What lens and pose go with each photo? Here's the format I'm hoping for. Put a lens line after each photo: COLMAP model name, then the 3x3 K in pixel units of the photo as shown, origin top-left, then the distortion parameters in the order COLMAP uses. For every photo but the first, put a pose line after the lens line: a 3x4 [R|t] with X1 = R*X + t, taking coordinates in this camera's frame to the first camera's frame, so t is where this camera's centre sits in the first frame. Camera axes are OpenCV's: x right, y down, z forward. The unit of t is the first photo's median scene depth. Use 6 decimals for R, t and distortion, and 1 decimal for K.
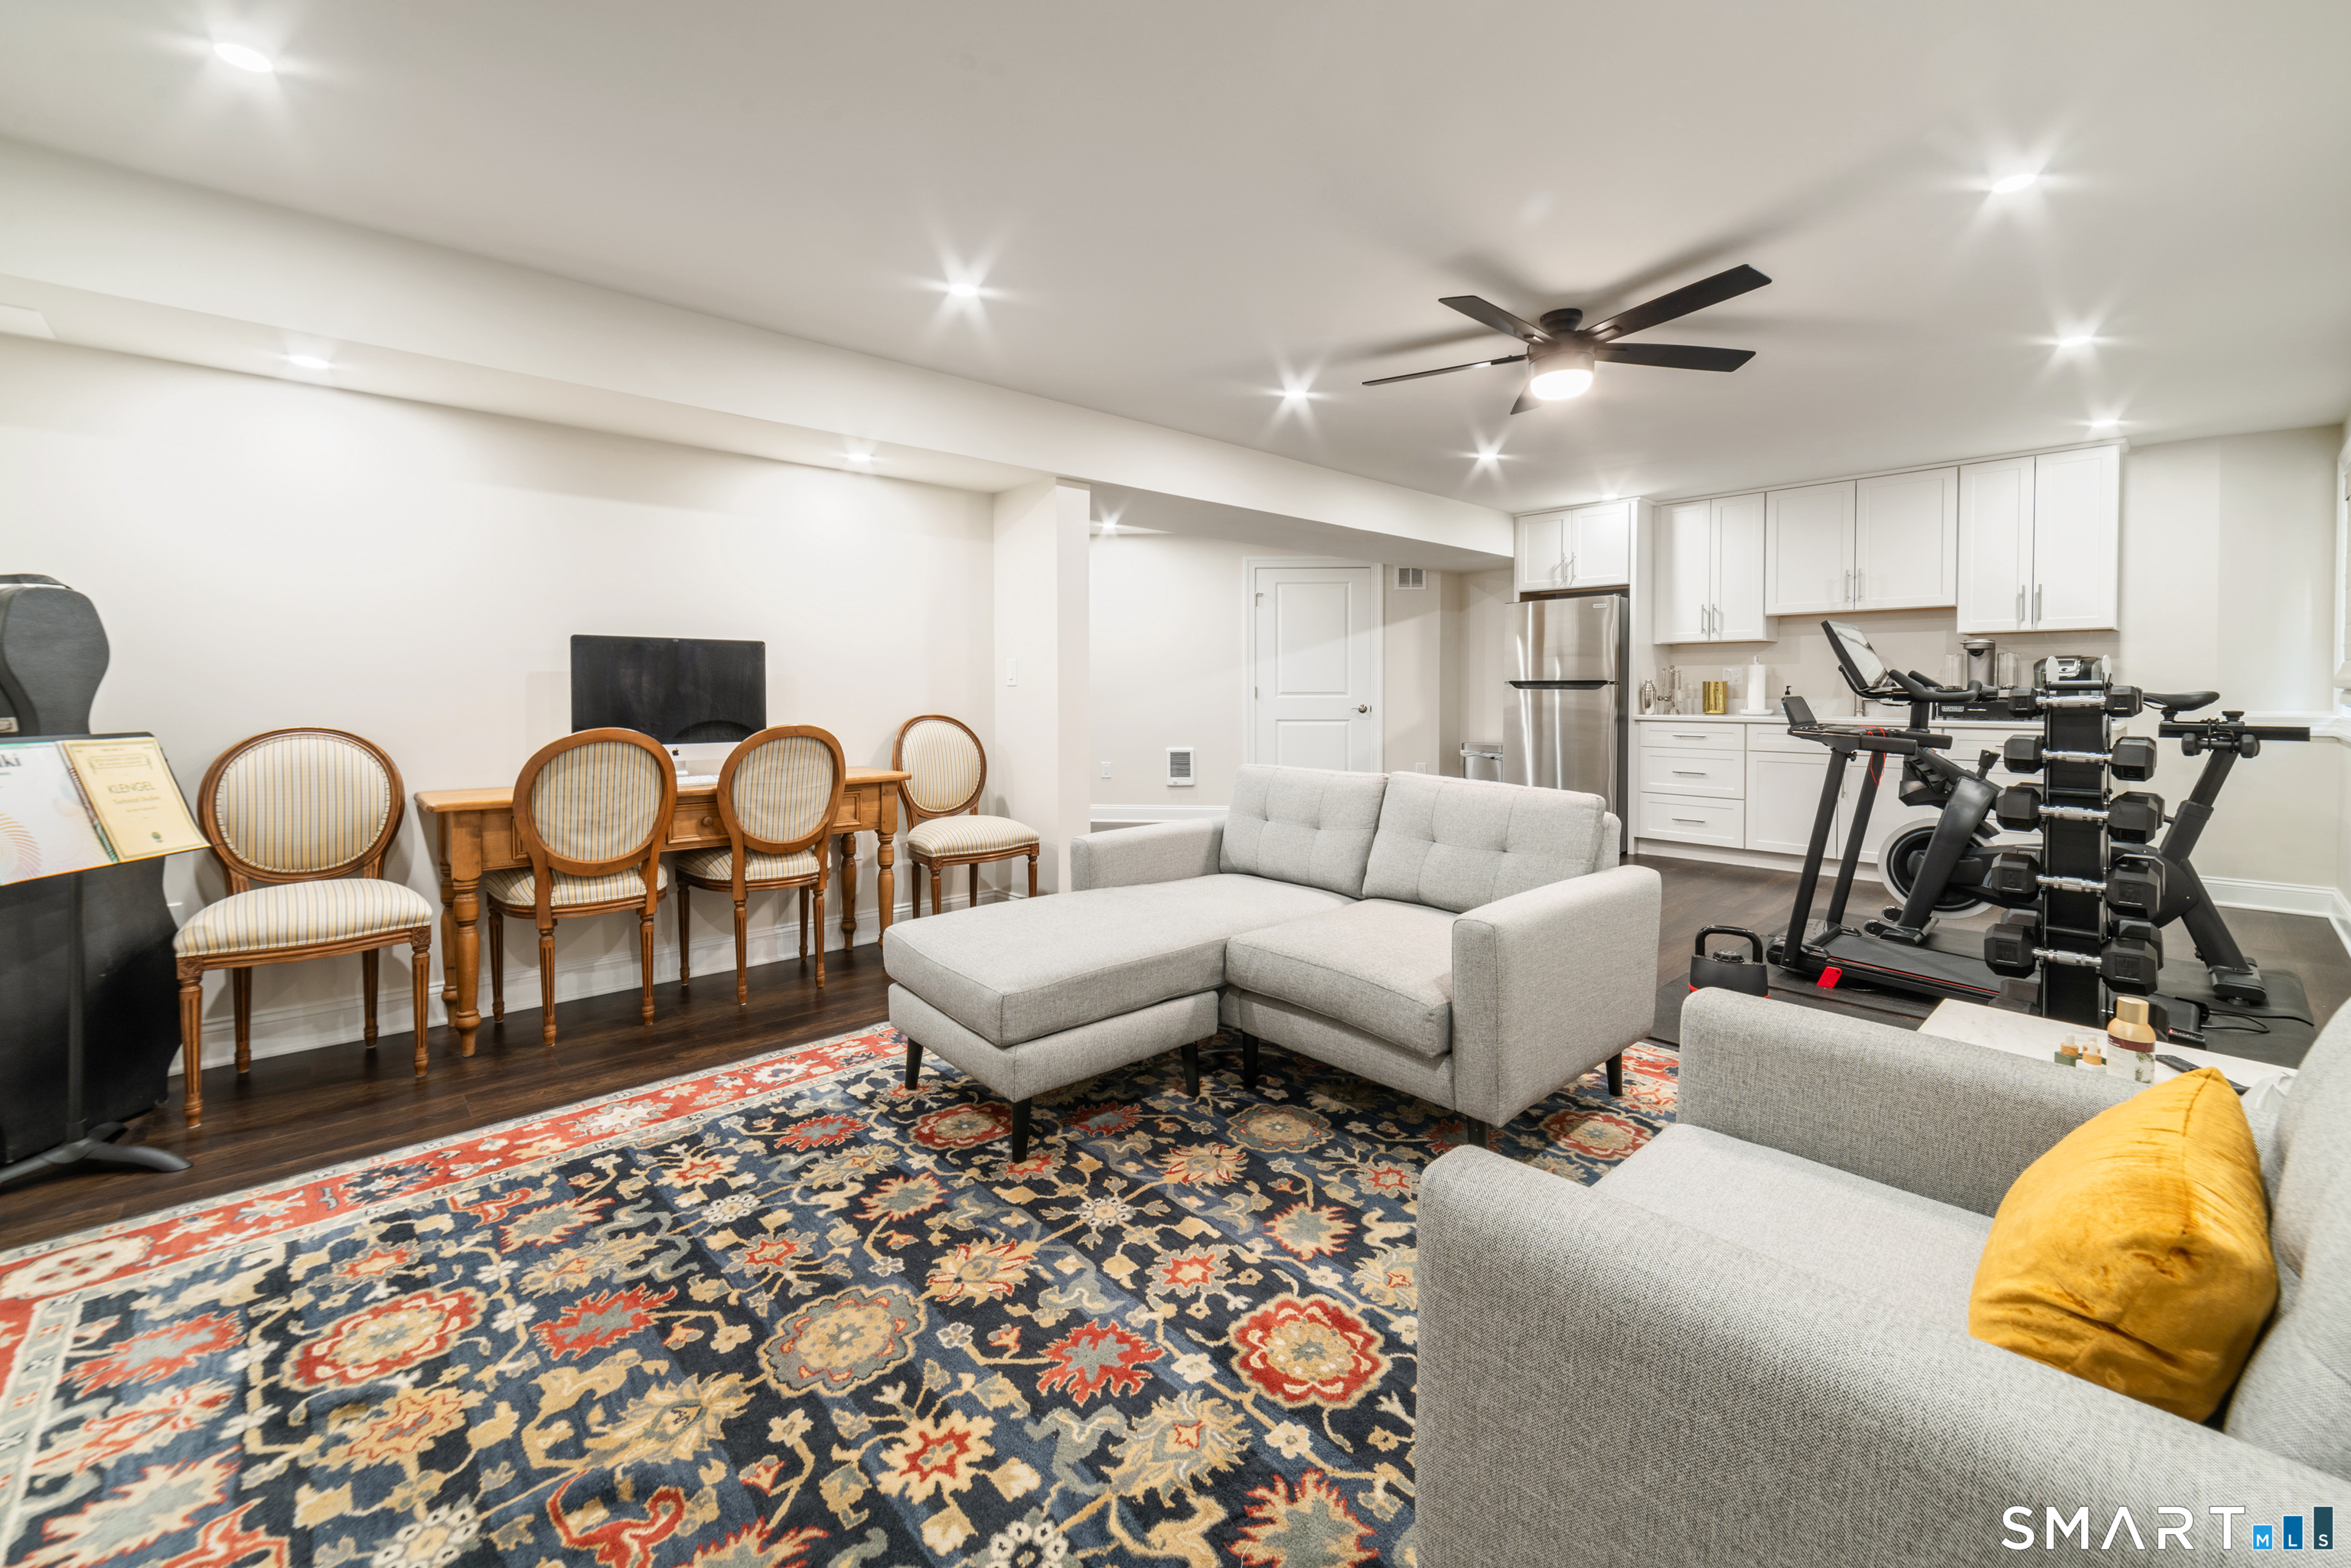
lens RADIAL K [[950.3, 0, 1165.3], [0, 950.3, 700.5], [0, 0, 1]] dist [0.000850, 0.000612]
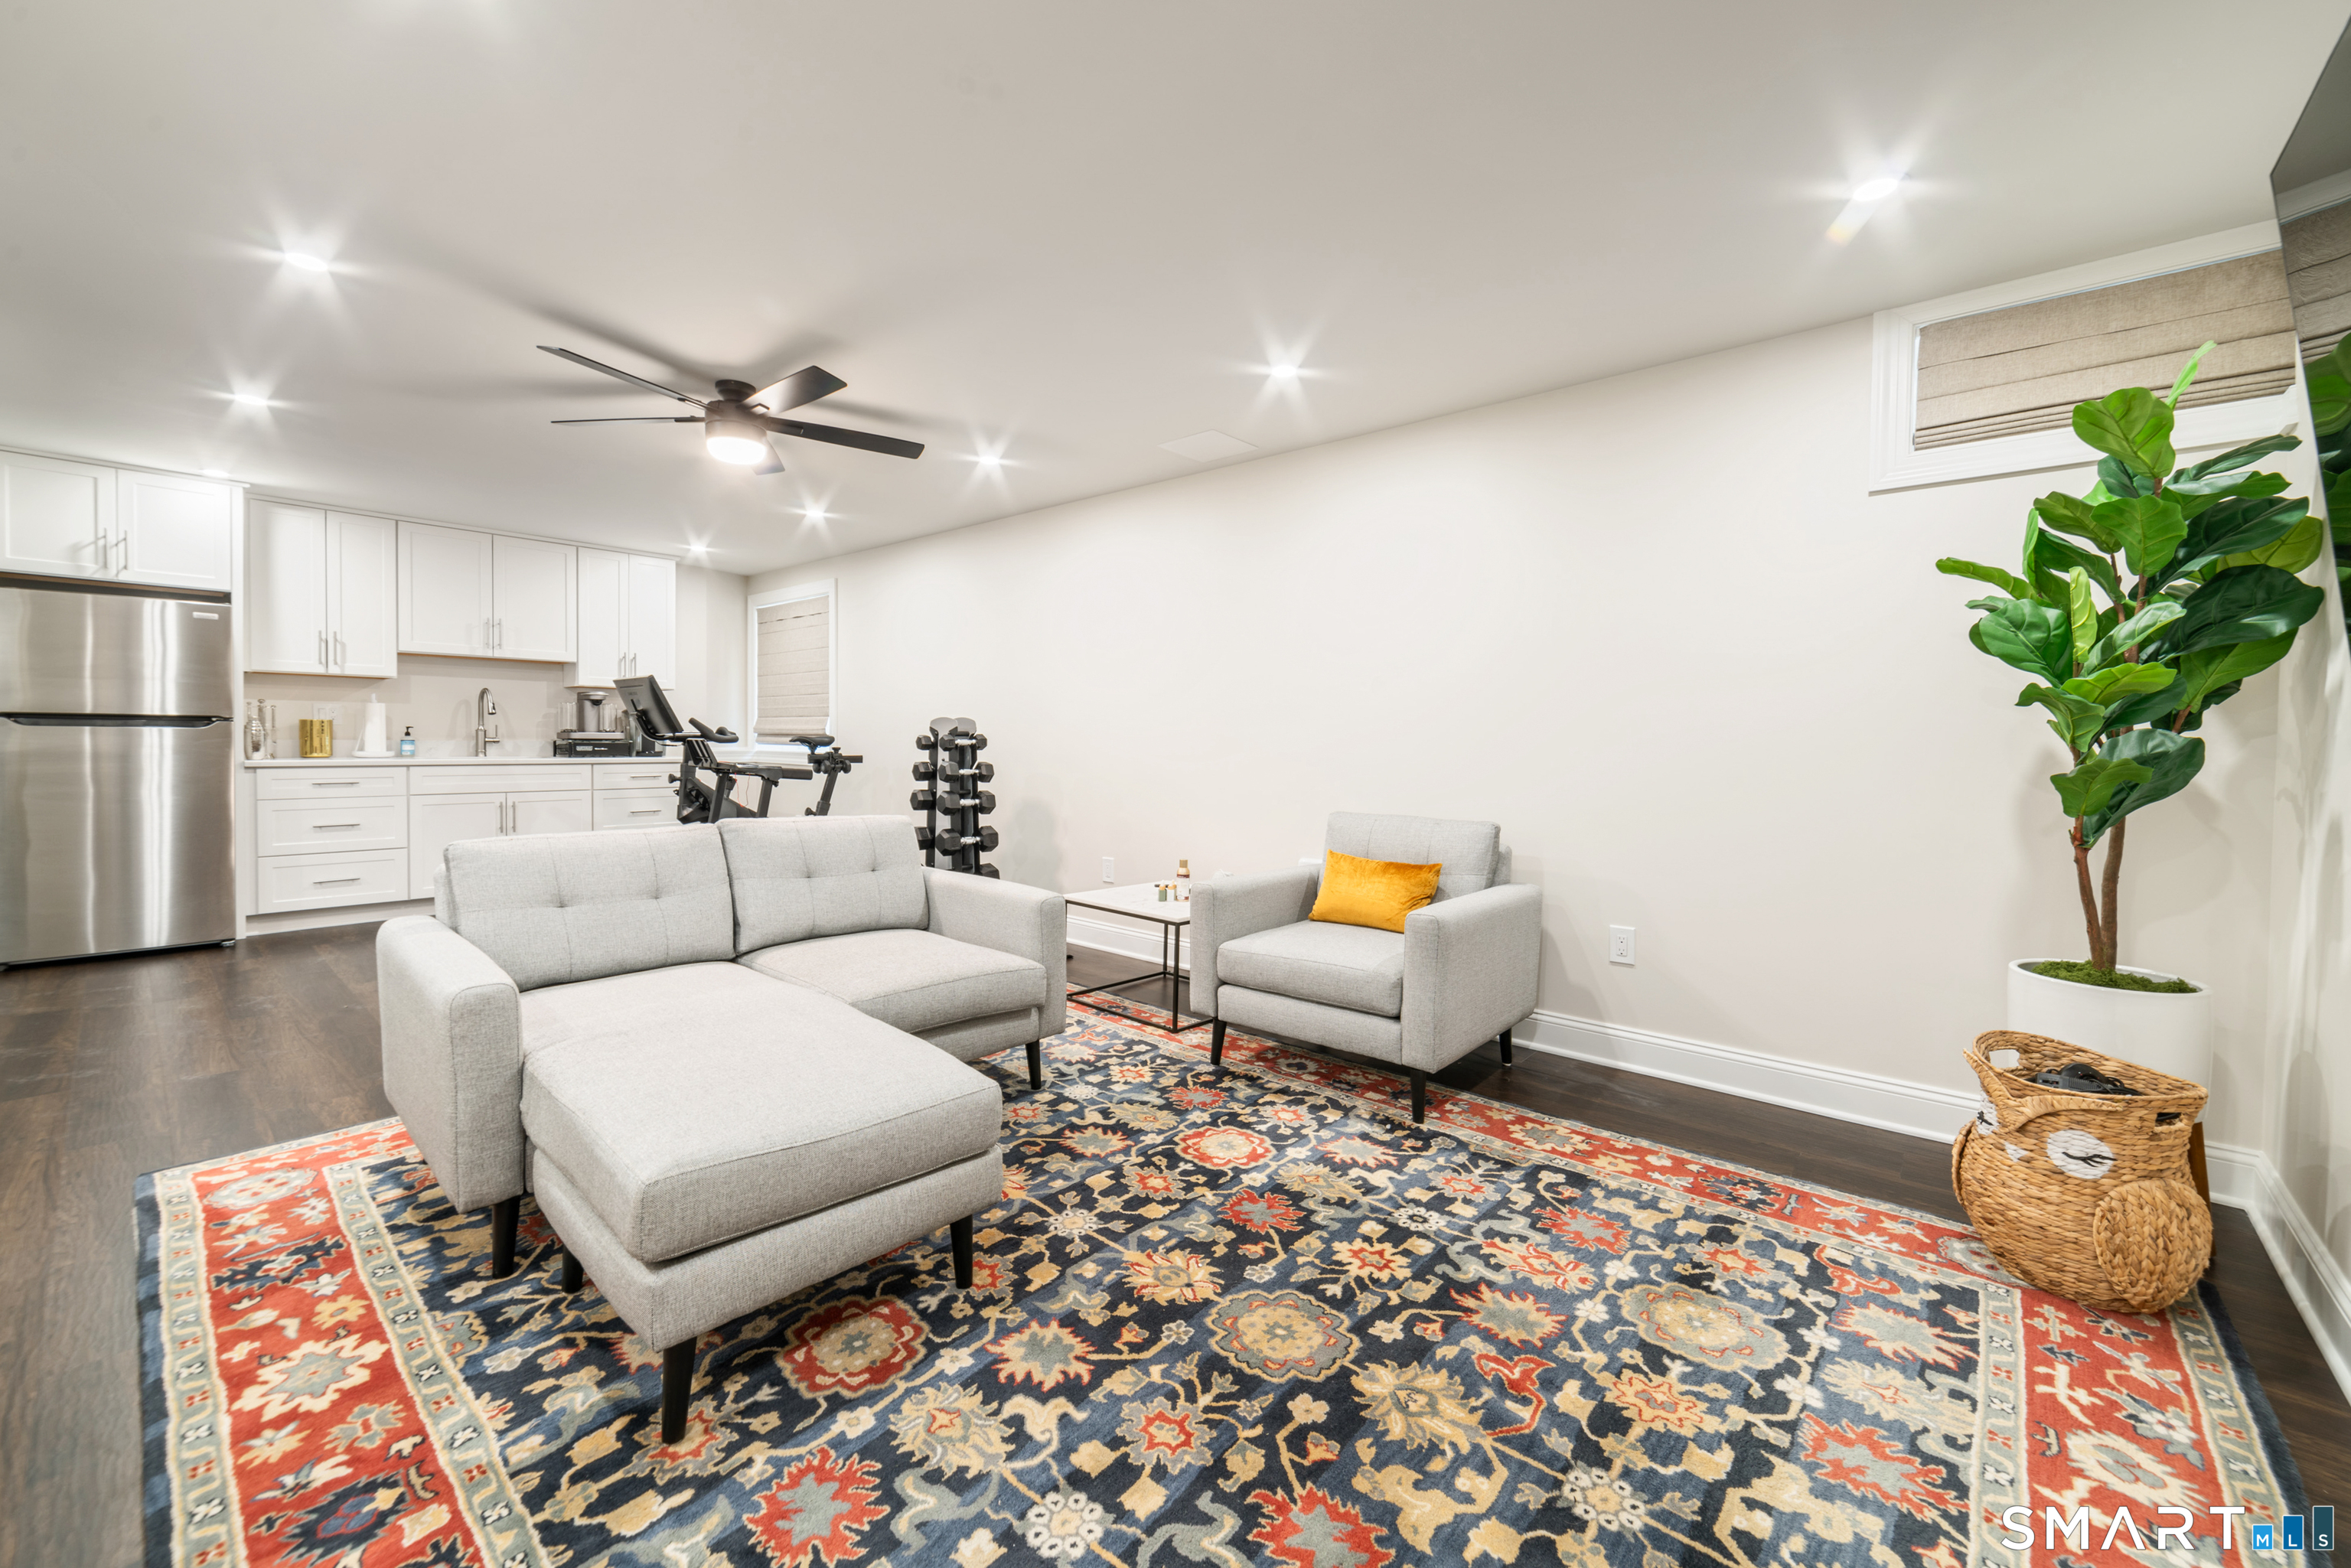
lens RADIAL K [[921.8, 0, 1177.1], [0, 921.8, 763.3], [0, 0, 1]] dist [0.001260, 0.000184]
pose [[-0.122754, -0.027207, 0.992064, -1.155114], [0.000021, 0.999624, 0.027417, -0.010571], [-0.992437, 0.003386, -0.122707, 1.063286]]
